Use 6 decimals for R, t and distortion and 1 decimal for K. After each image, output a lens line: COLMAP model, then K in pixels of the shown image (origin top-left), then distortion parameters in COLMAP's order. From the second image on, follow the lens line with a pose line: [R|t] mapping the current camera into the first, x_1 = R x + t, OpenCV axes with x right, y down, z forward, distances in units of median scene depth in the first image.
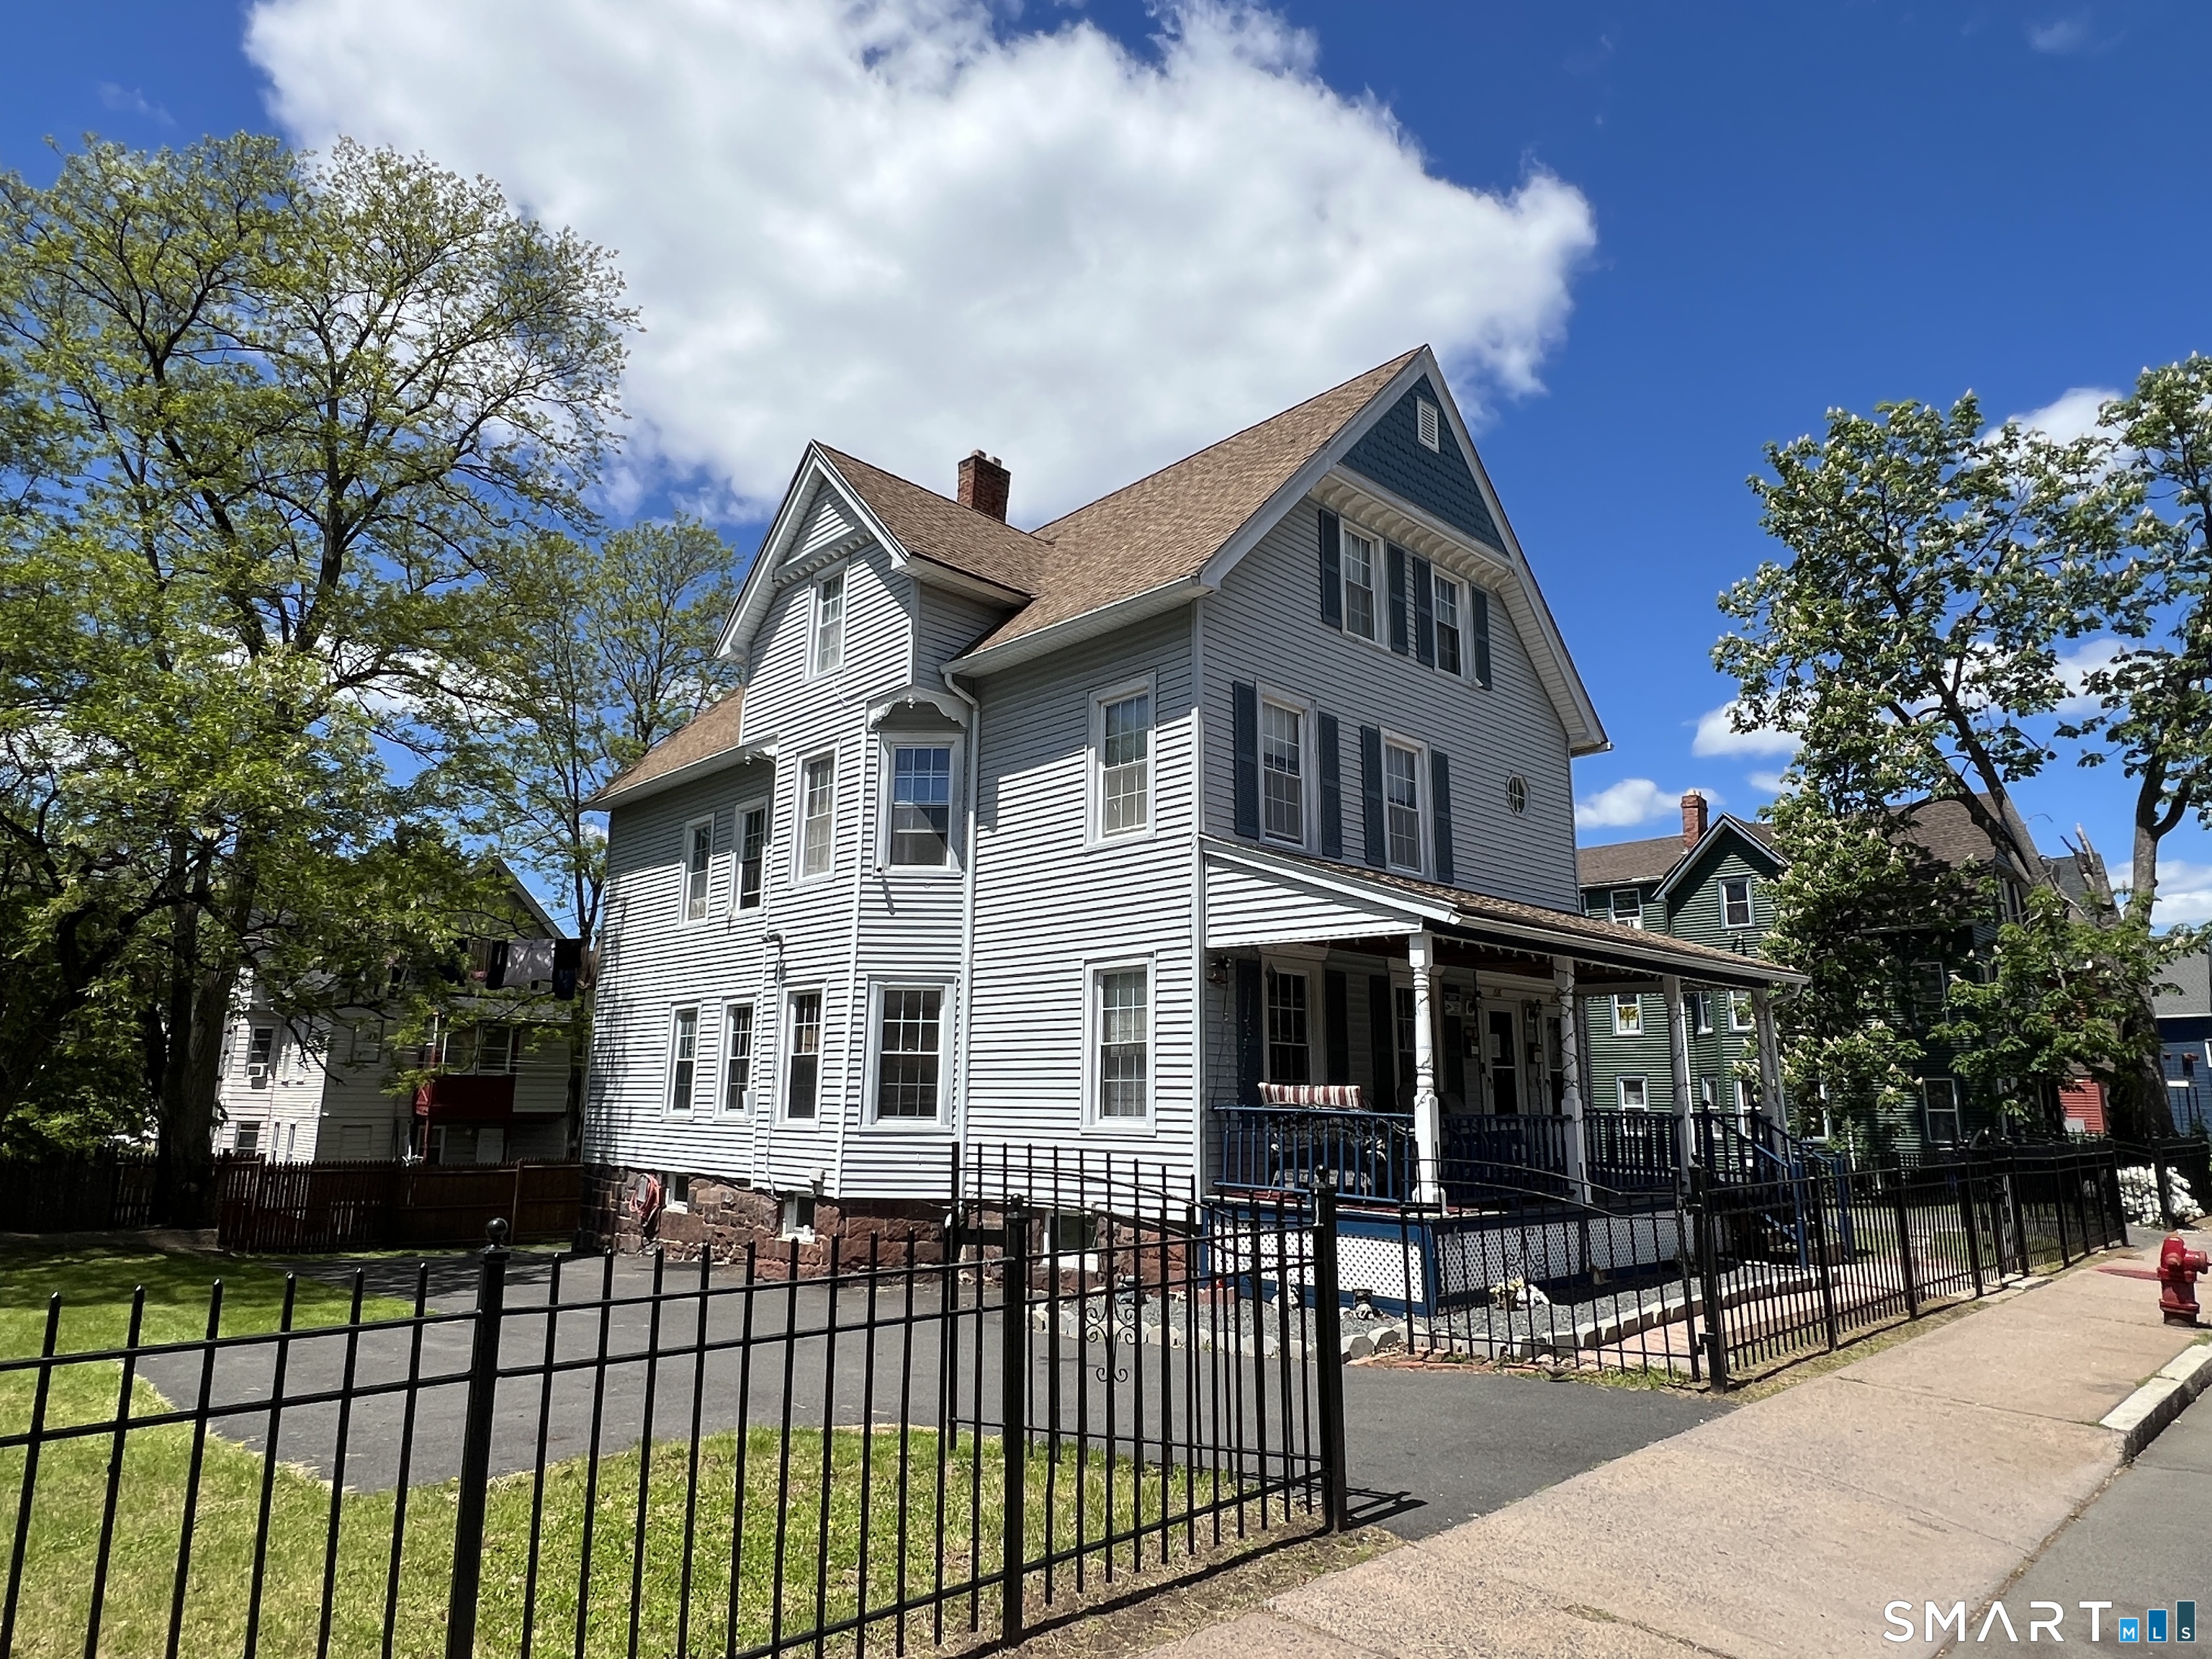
lens RADIAL K [[1298.4, 0, 1102.8], [0, 1298.4, 828.4], [0, 0, 1]] dist [-0.003146, -0.001895]
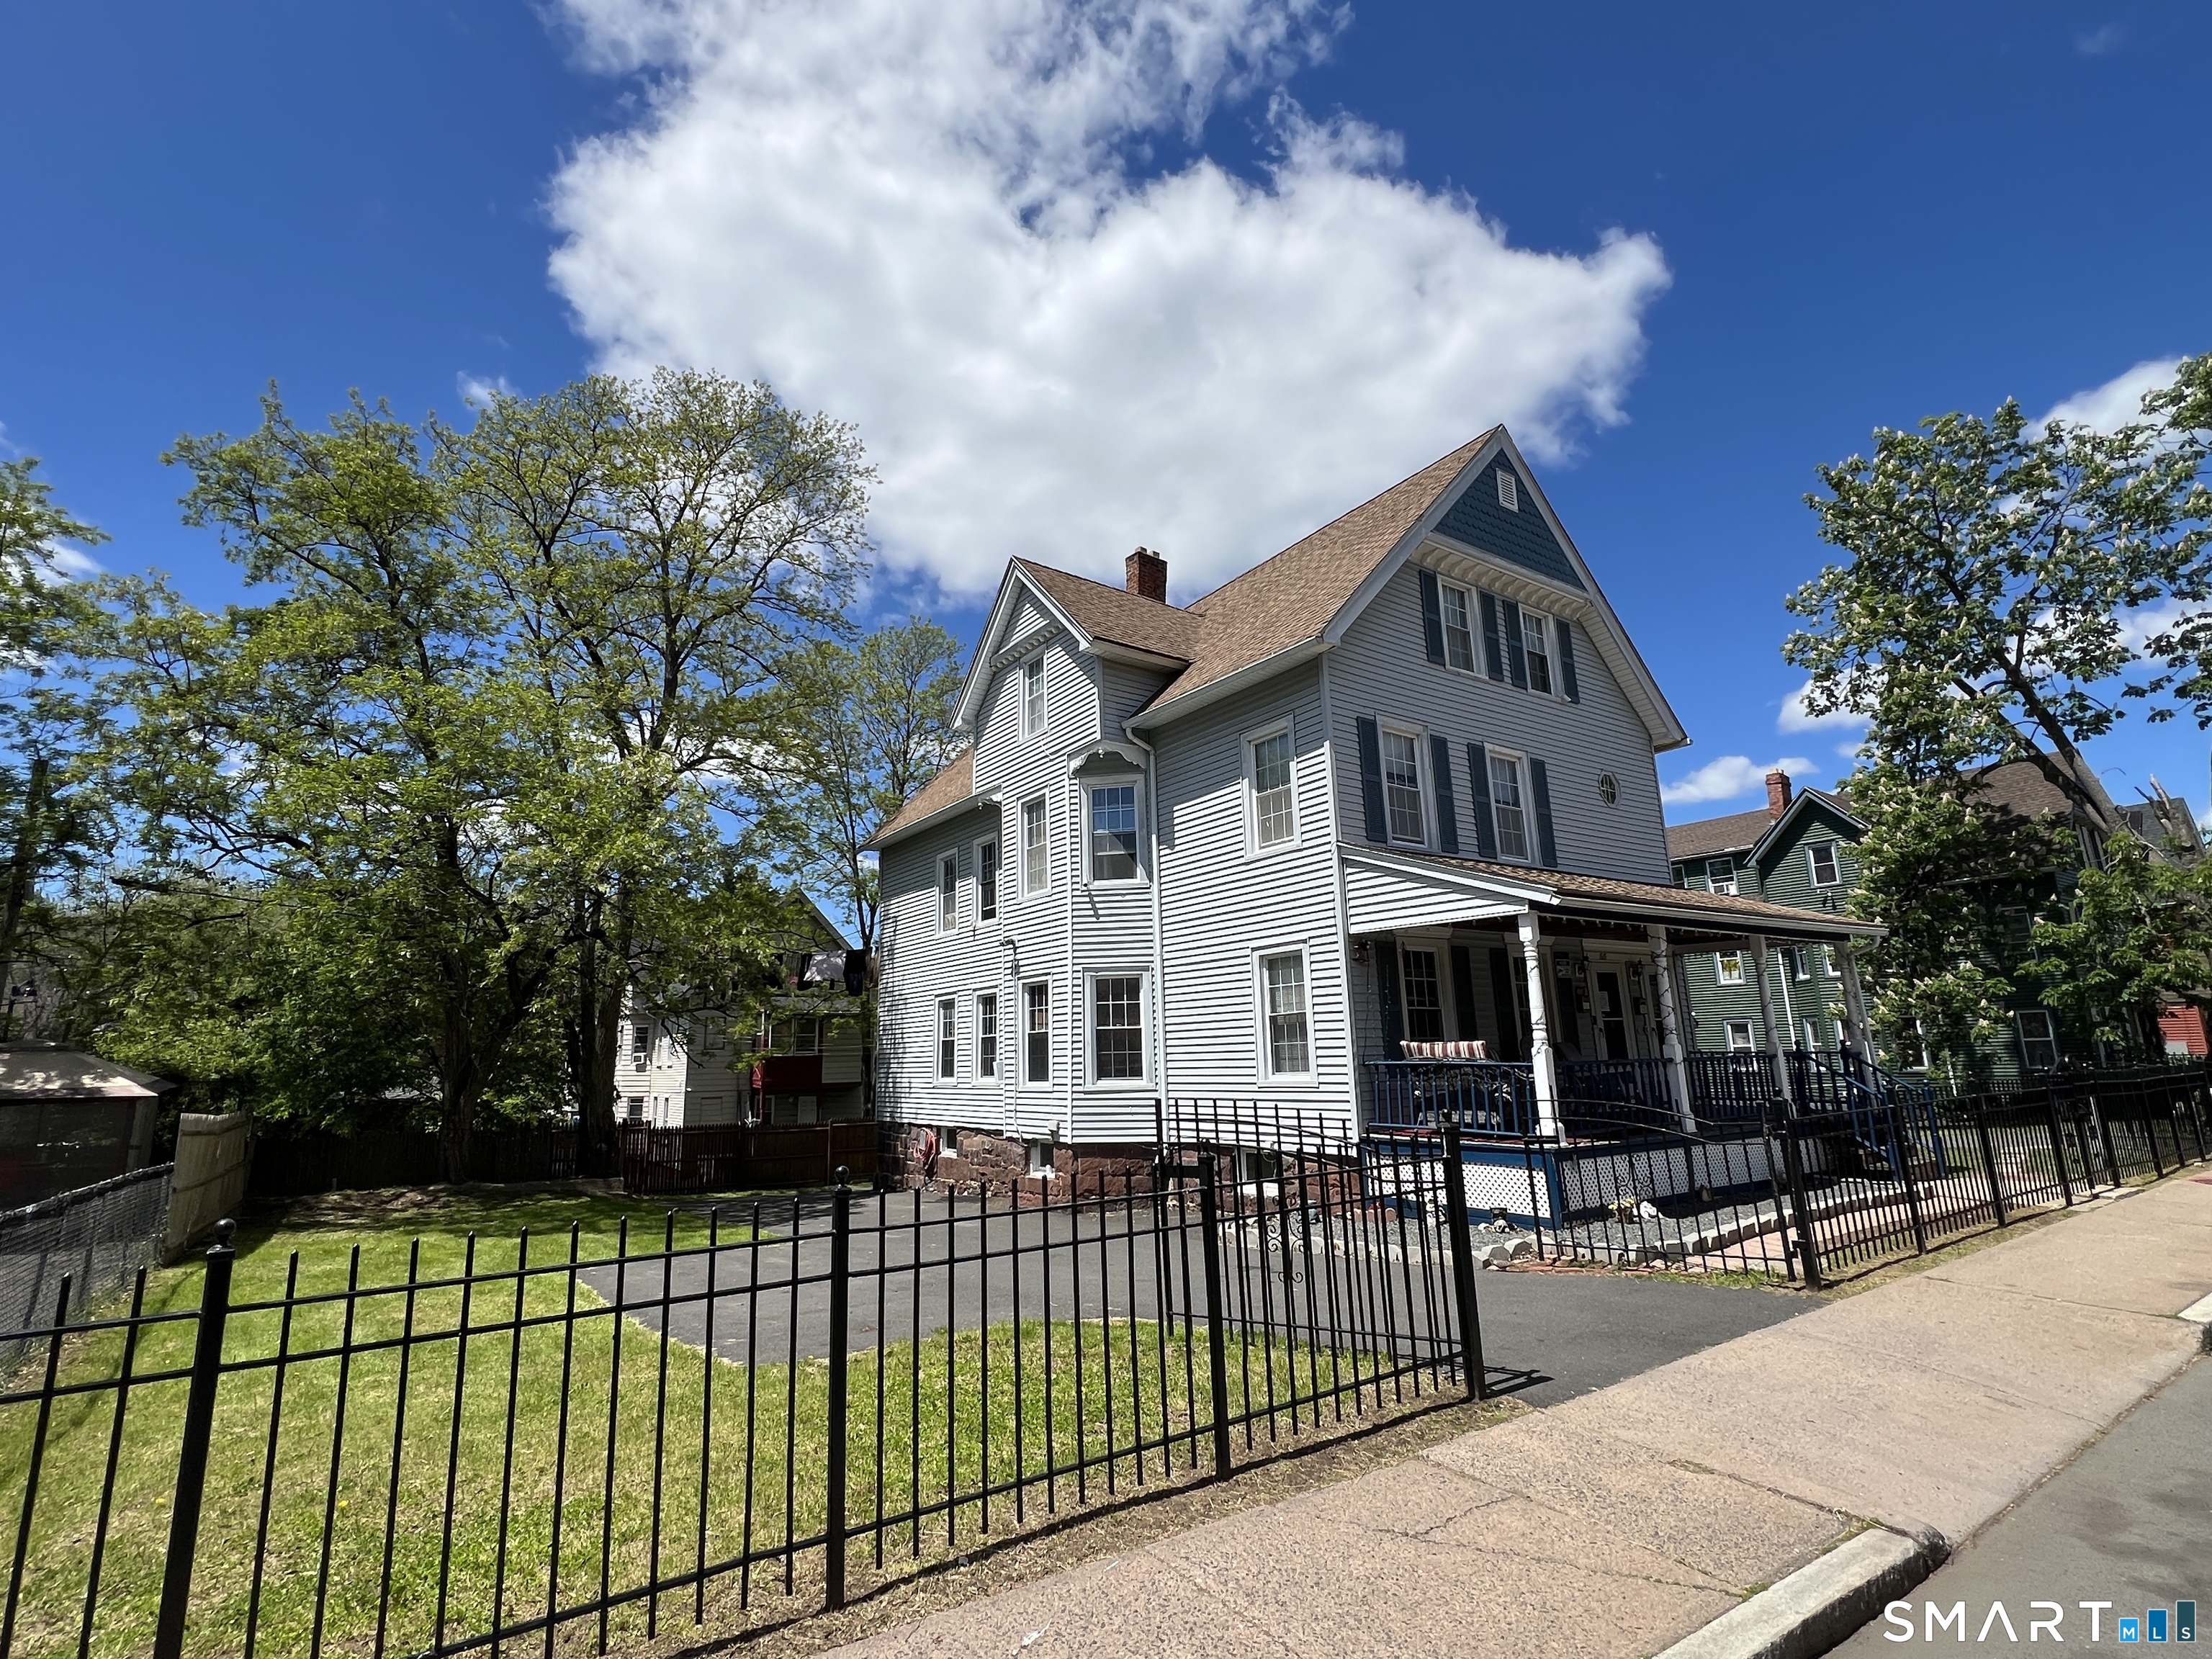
lens RADIAL K [[1052.6, 0, 1107.0], [0, 1052.6, 823.4], [0, 0, 1]] dist [-0.003588, 0.000370]
pose [[0.986923, -0.069006, -0.145675, 0.004027], [0.066934, 0.997575, -0.019083, -0.007547], [0.146639, 0.009083, 0.989148, -0.023572]]
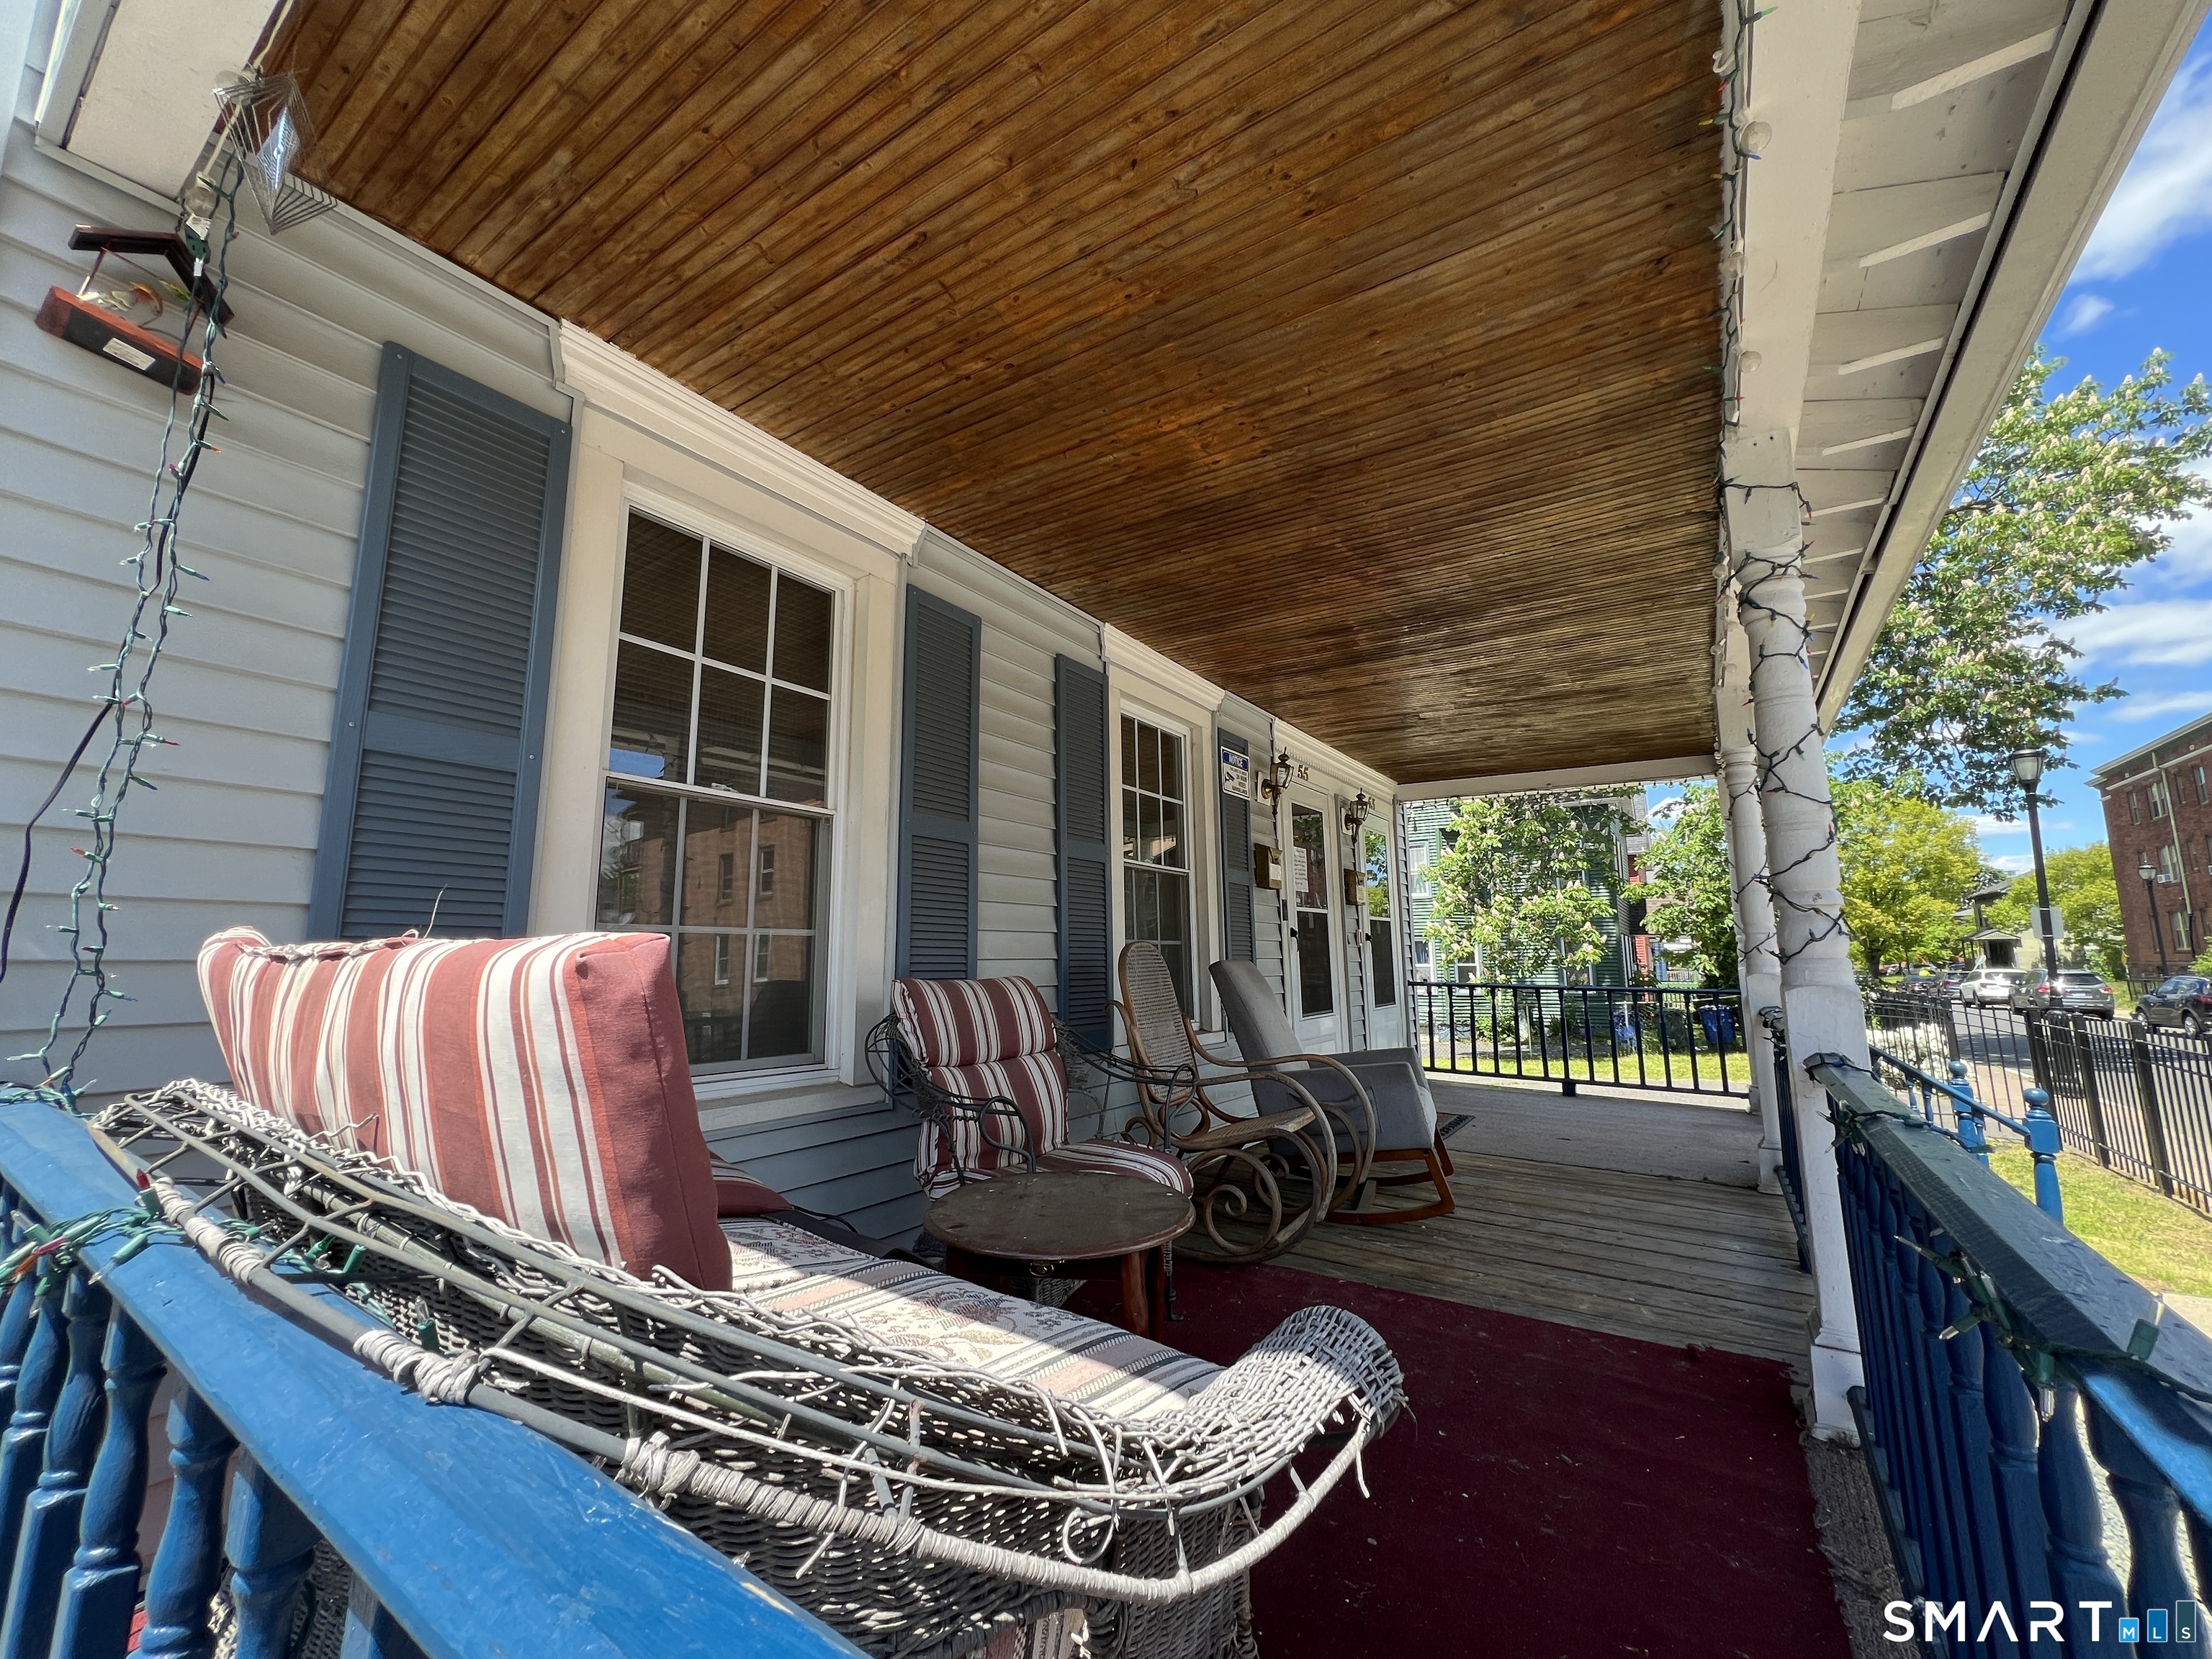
lens RADIAL K [[880.8, 0, 1106.8], [0, 880.8, 822.0], [0, 0, 1]] dist [-0.005535, 0.000656]
pose [[0.977040, 0.021716, 0.211945, 0.155042], [-0.032746, 0.998278, 0.048674, 0.138873], [-0.210523, -0.054497, 0.976069, 0.695703]]
